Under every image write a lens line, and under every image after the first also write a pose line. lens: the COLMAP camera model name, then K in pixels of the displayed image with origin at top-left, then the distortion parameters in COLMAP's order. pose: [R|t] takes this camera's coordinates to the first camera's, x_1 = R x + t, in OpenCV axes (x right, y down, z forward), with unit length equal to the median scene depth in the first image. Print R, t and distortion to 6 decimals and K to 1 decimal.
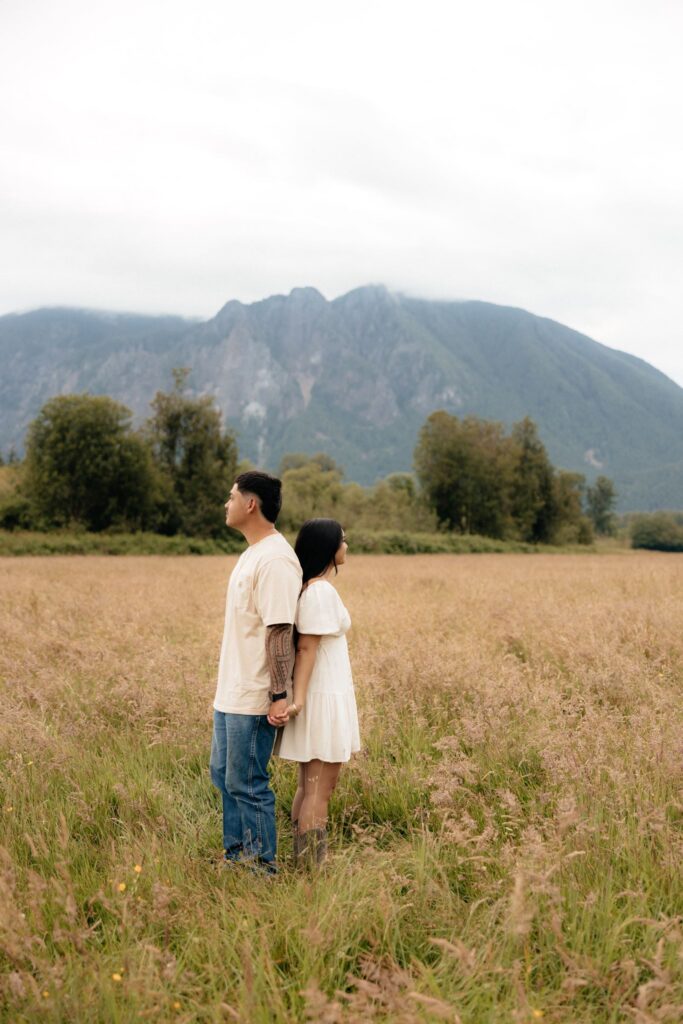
lens RADIAL K [[1257.0, 0, 302.7], [0, 1257.0, 534.4], [0, 0, 1]] dist [0.028118, 0.015883]
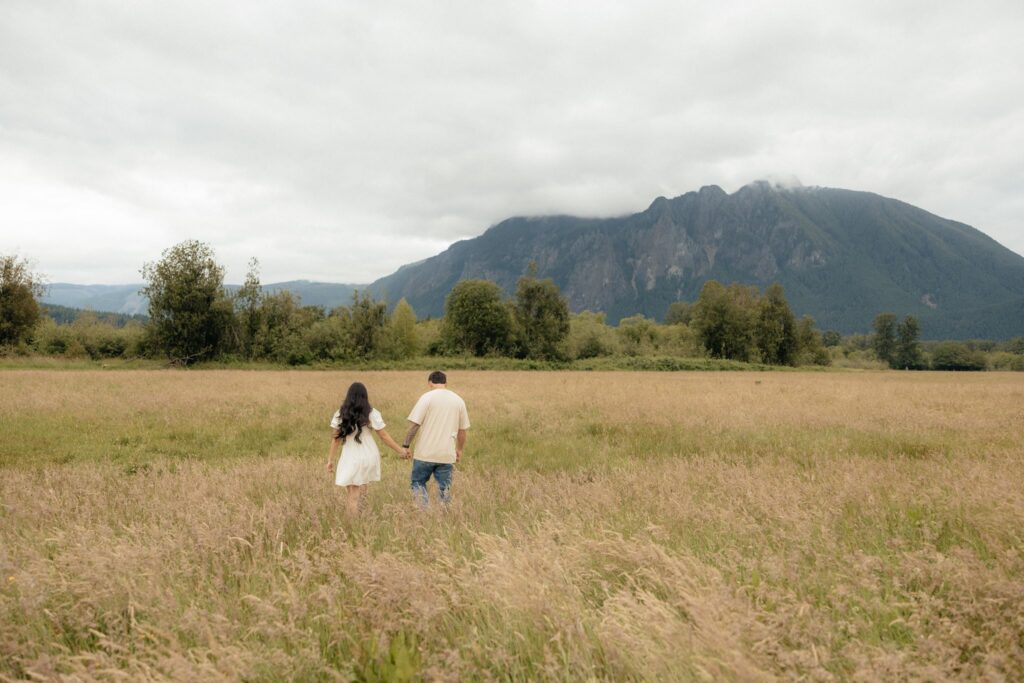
lens RADIAL K [[967.6, 0, 526.2], [0, 967.6, 343.5], [0, 0, 1]] dist [0.019131, 0.000652]
pose [[0.952001, 0.000343, -0.306093, 0.314208], [-0.003174, 0.999957, -0.008749, -0.008897], [0.306077, 0.009301, 0.951961, -0.285428]]
